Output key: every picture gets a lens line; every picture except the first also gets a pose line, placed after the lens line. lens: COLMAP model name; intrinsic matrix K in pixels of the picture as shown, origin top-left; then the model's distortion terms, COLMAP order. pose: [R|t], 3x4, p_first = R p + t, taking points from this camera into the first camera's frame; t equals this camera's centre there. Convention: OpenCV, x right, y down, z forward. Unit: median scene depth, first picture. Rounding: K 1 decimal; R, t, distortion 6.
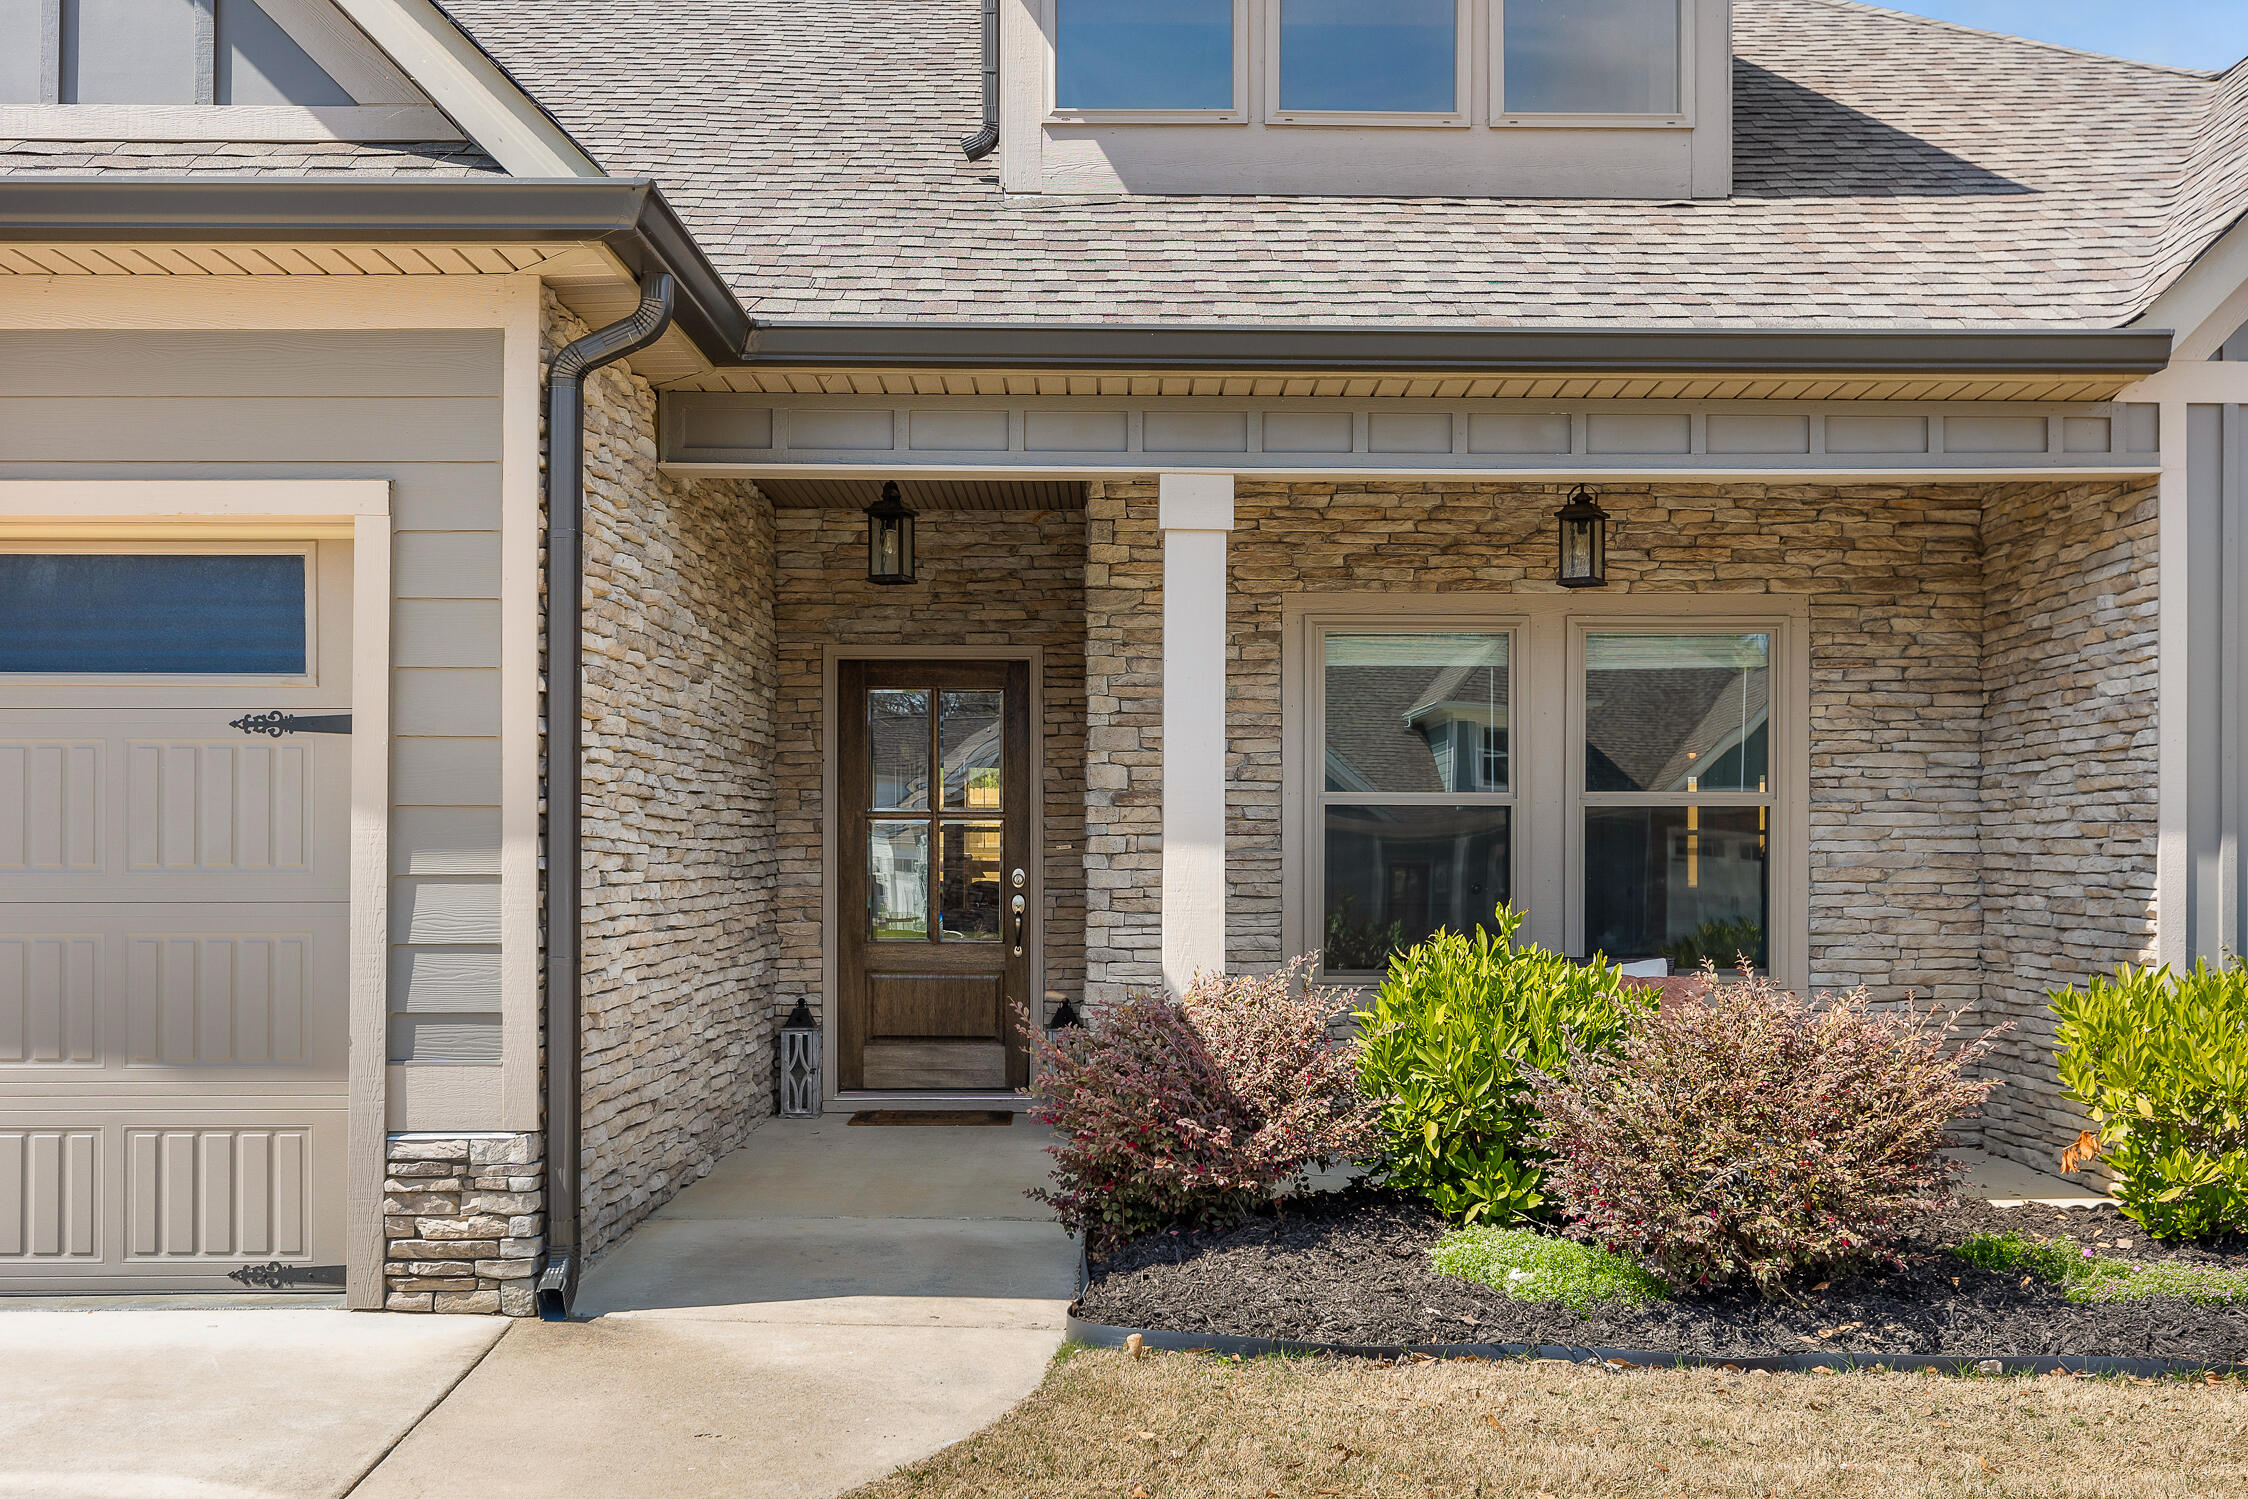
lens RADIAL K [[2195.1, 0, 1158.5], [0, 2195.1, 845.6], [0, 0, 1]] dist [0.001561, 0.000000]
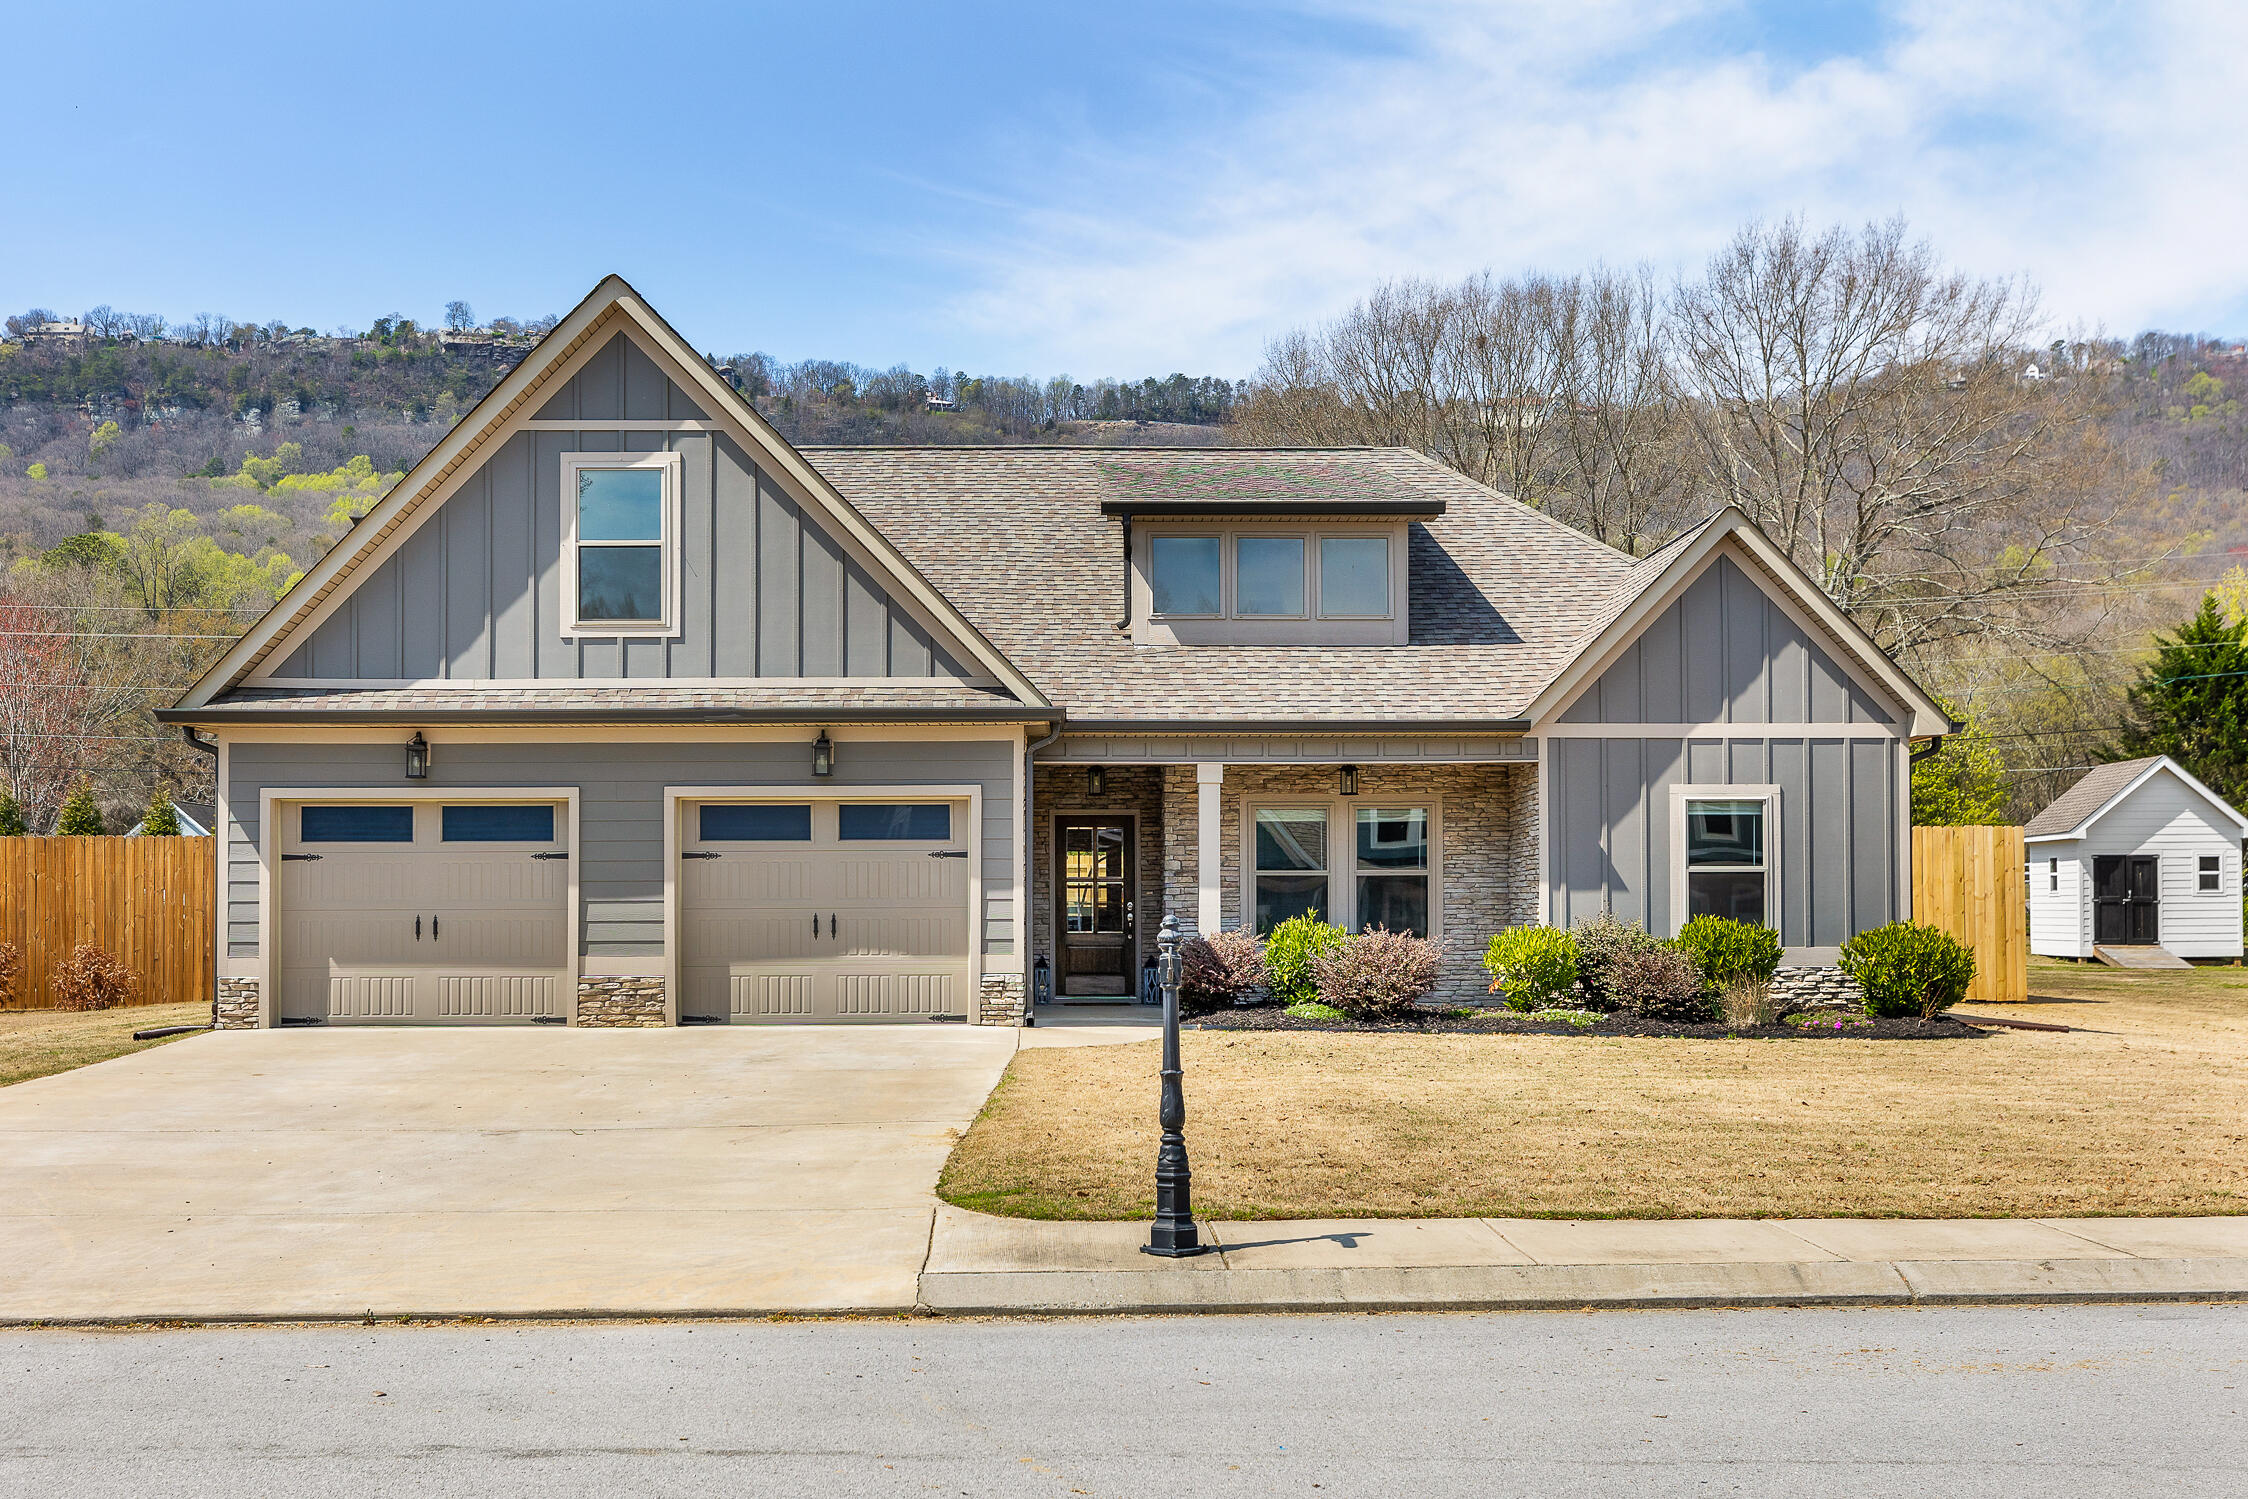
lens RADIAL K [[2195.1, 0, 1135.3], [0, 2195.1, 868.1], [0, 0, 1]] dist [0.001561, 0.000000]
pose [[0.999961, -0.004425, 0.007606, -0.097970], [0.004546, 0.999861, -0.016013, 0.015604], [-0.007534, 0.016047, 0.999843, -1.795663]]
